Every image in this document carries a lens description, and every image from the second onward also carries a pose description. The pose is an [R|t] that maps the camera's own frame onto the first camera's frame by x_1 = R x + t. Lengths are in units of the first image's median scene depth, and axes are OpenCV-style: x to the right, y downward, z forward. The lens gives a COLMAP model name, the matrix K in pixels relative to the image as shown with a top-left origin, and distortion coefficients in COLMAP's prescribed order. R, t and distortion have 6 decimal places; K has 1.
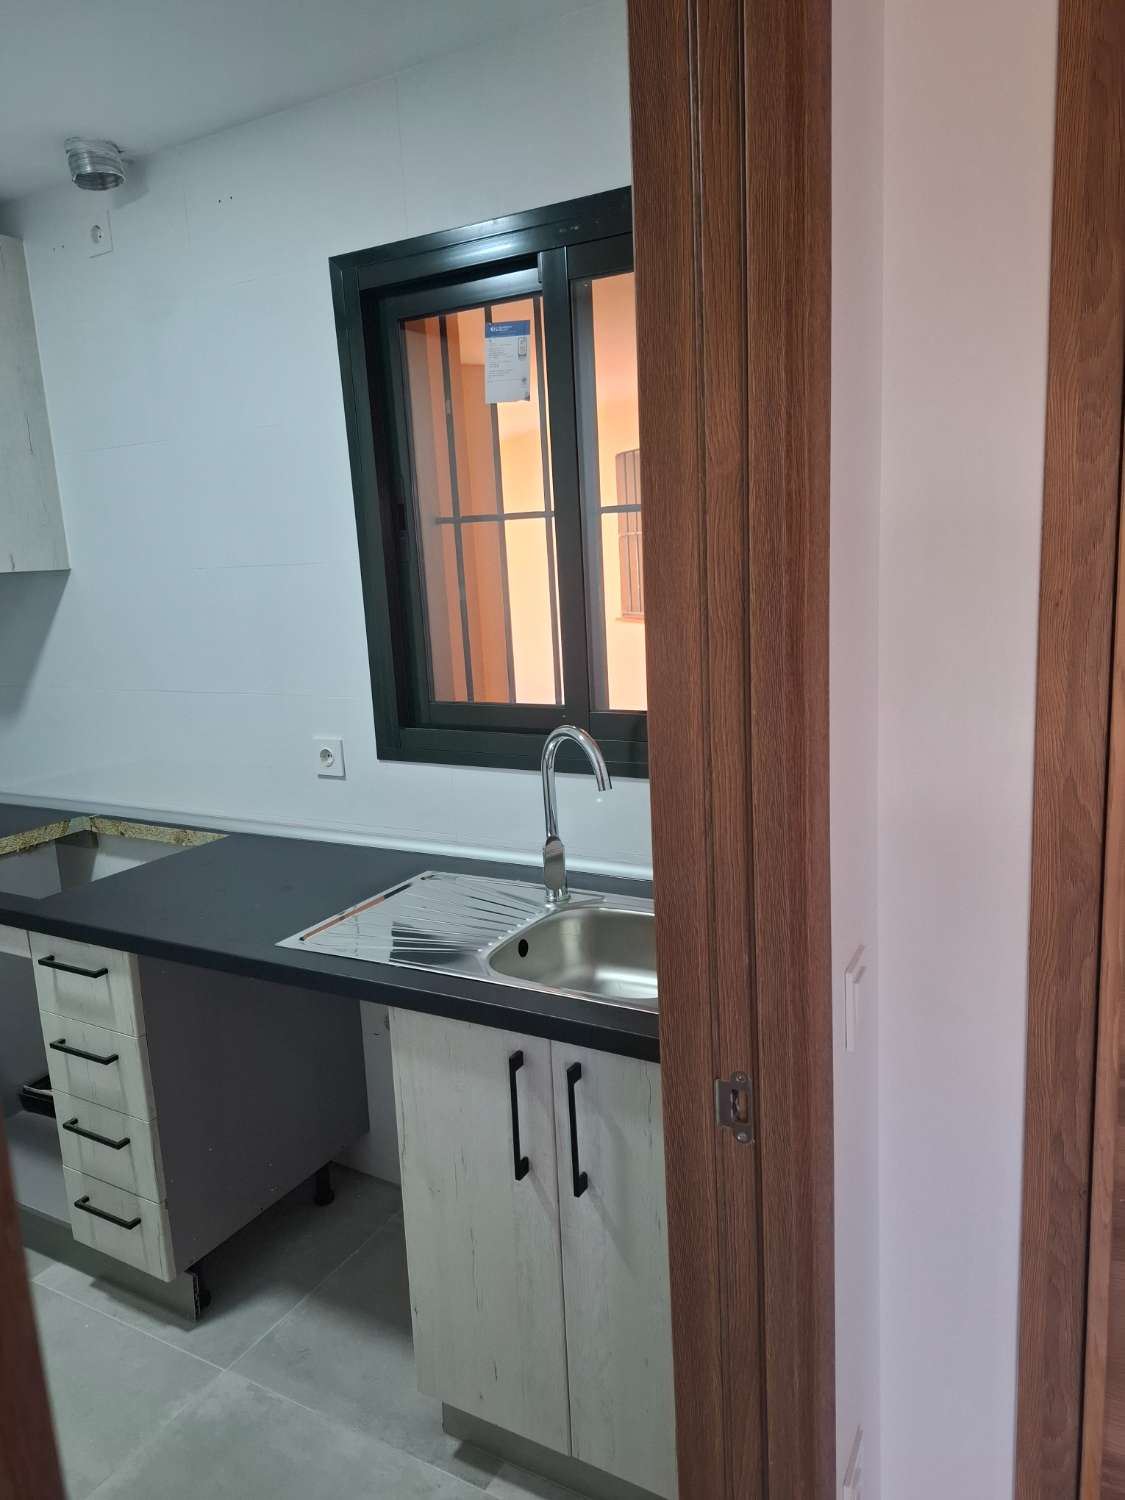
lens RADIAL K [[1000.2, 0, 592.2], [0, 1000.2, 749.0], [0, 0, 1]] dist [0.000775, -0.030465]
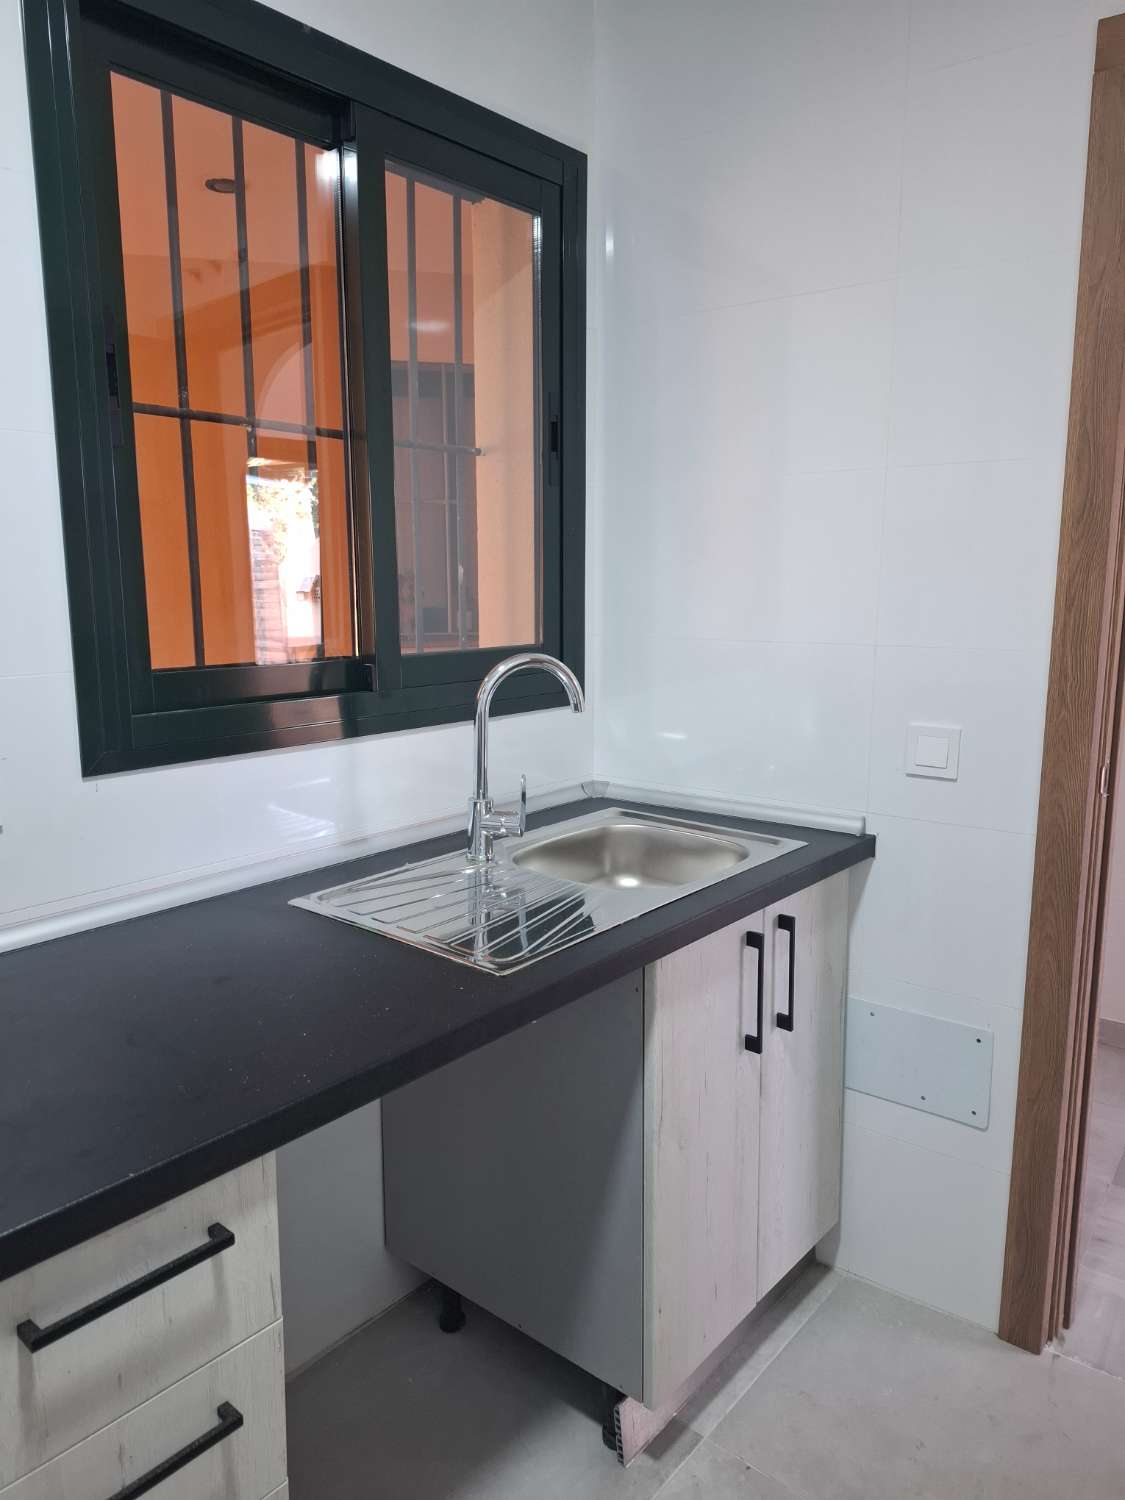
lens RADIAL K [[1000.2, 0, 592.2], [0, 1000.2, 749.0], [0, 0, 1]] dist [0.000775, -0.030465]
pose [[0.187040, -0.101081, 0.977138, -0.755825], [0.167598, 0.983392, 0.069647, 0.003332], [-0.967950, 0.150739, 0.200875, 0.609132]]
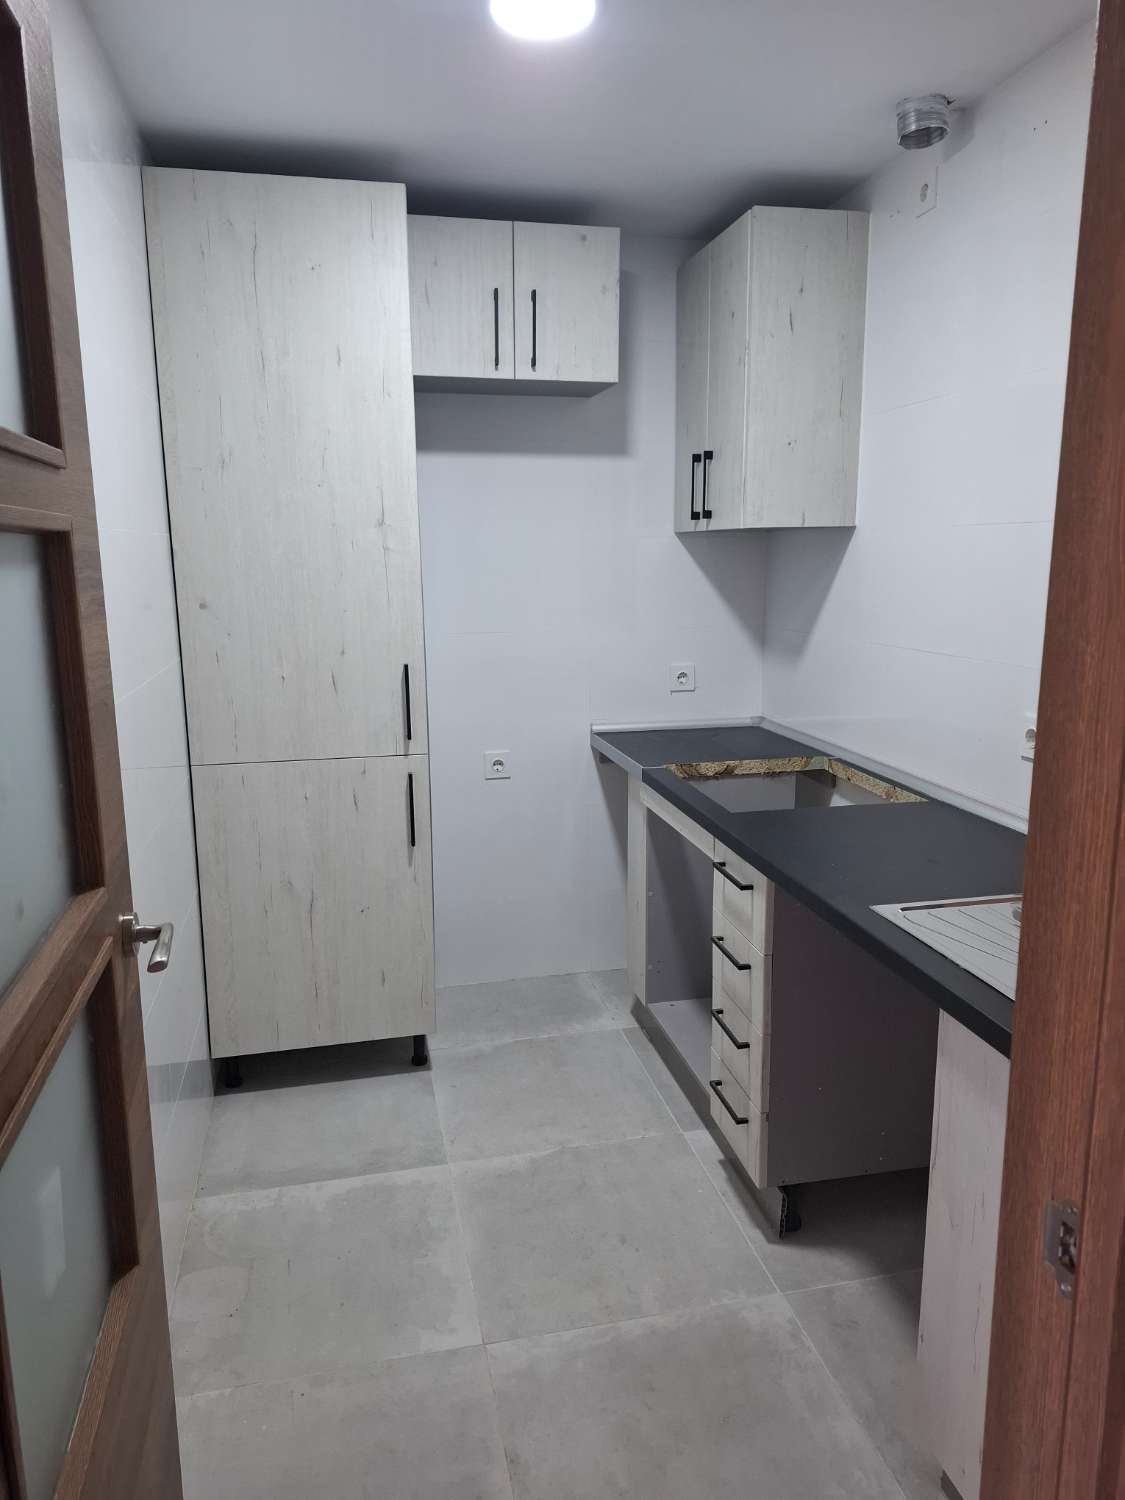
lens RADIAL K [[998.3, 0, 562.5], [0, 998.3, 750.0], [0, 0, 1]] dist [0.043043, -0.073152]
pose [[0.651711, 0.187250, -0.734990, 0.132330], [-0.166999, 0.980691, 0.101769, -0.003063], [0.739854, 0.056419, 0.670397, 0.079671]]
